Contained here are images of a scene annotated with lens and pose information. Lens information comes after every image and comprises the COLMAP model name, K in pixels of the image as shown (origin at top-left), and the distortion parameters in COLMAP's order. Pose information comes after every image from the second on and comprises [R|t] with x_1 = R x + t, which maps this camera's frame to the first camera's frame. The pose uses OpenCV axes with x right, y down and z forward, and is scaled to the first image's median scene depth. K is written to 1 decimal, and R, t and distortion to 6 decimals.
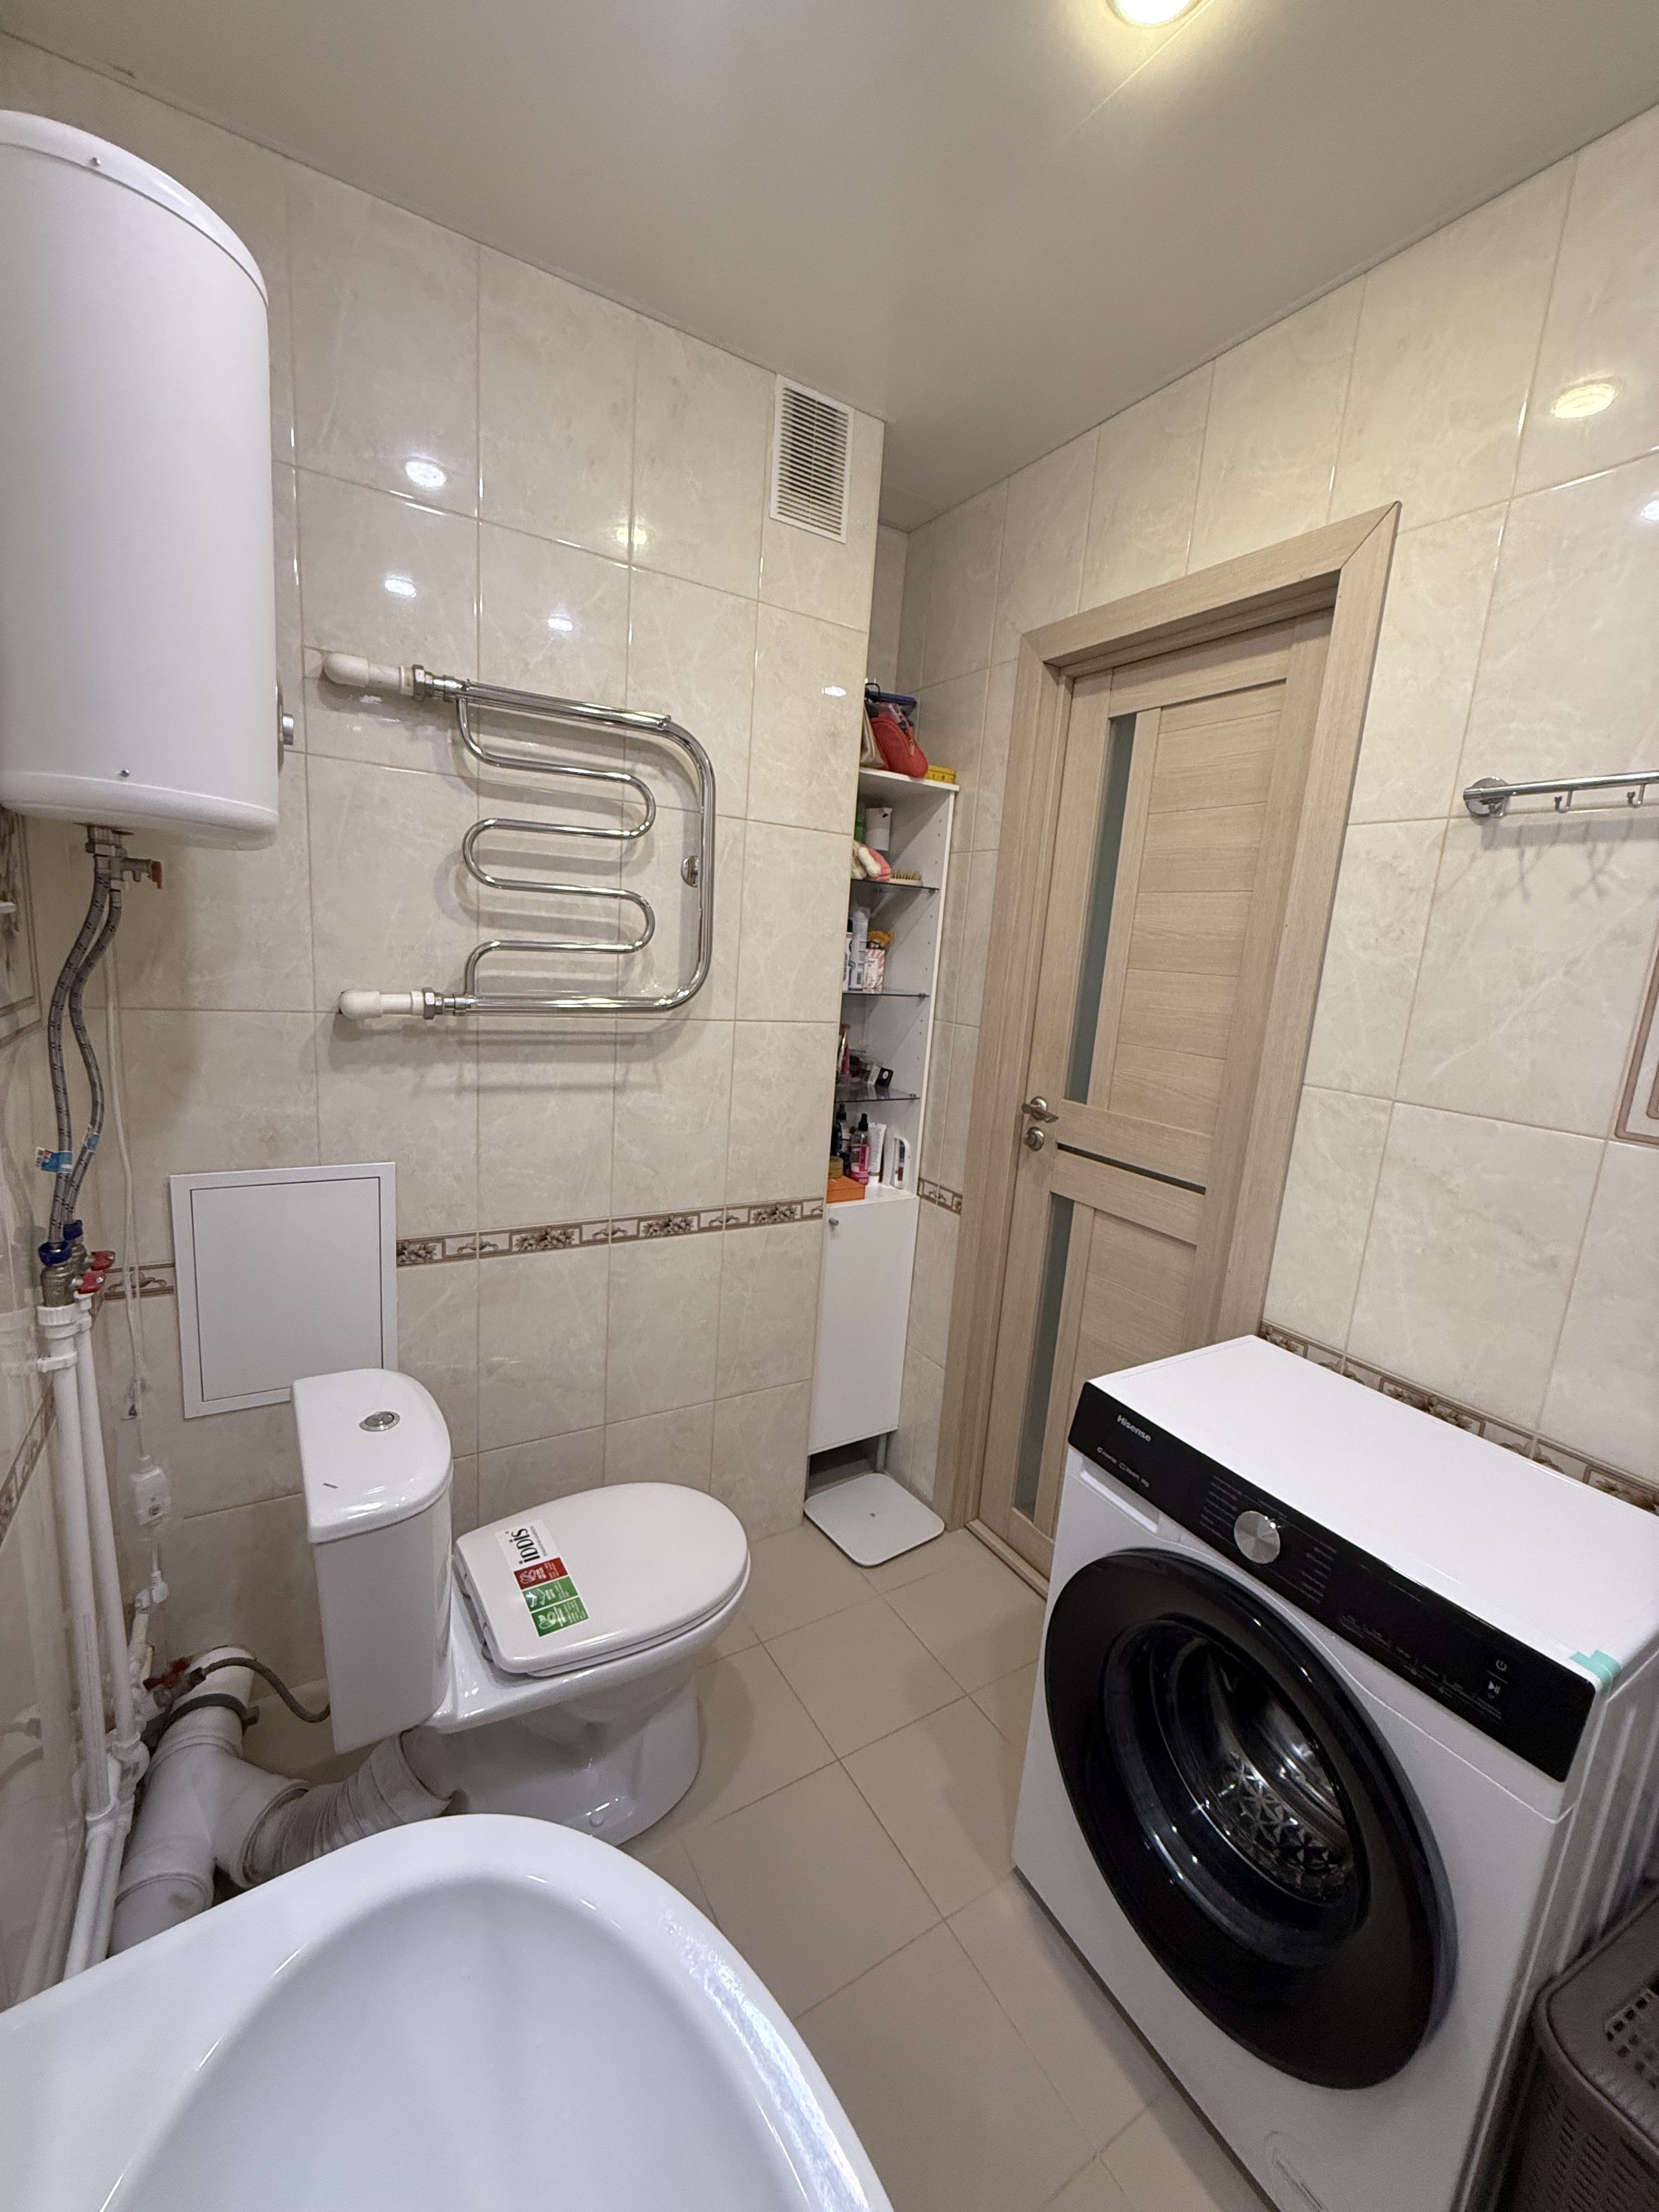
lens RADIAL K [[882.9, 0, 828.7], [0, 882.9, 1093.3], [0, 0, 1]] dist [-0.001623, -0.000278]
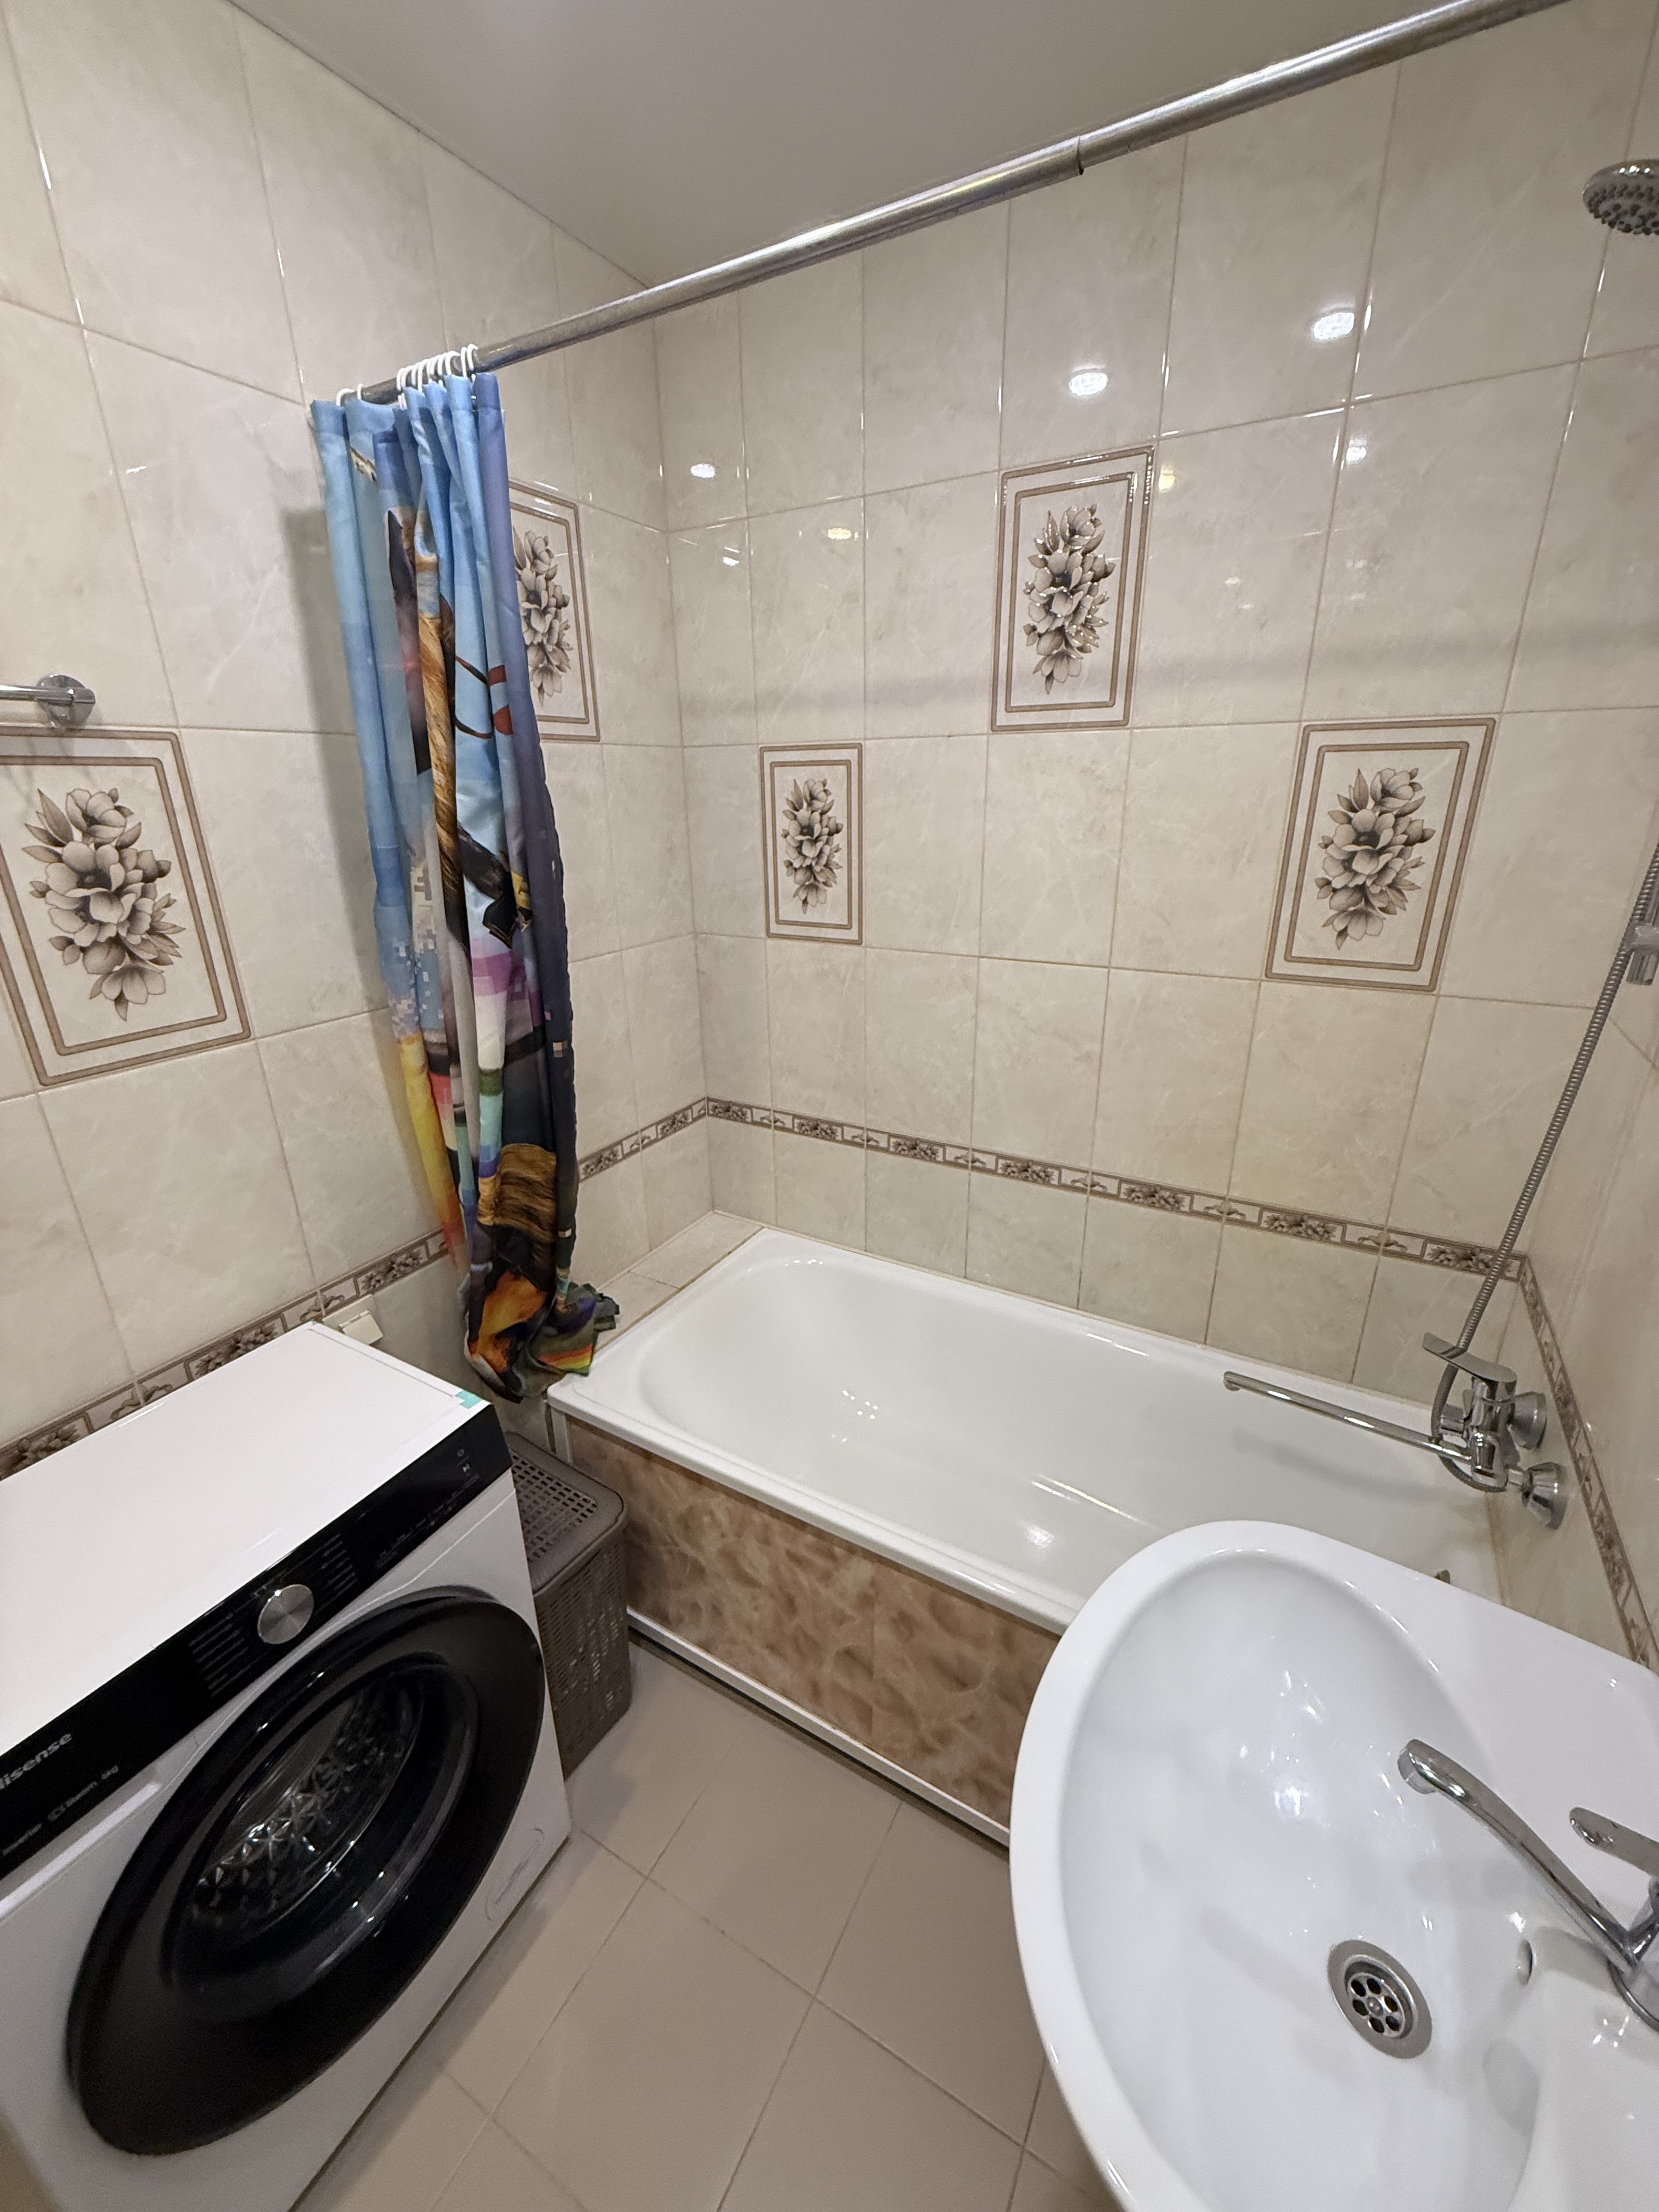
lens RADIAL K [[882.9, 0, 830.7], [0, 882.9, 1100.1], [0, 0, 1]] dist [-0.001623, -0.000278]
pose [[-0.478425, -0.362605, 0.799767, -0.268938], [0.132161, 0.870656, 0.473805, -0.265112], [-0.868126, 0.332378, -0.368621, 0.590591]]
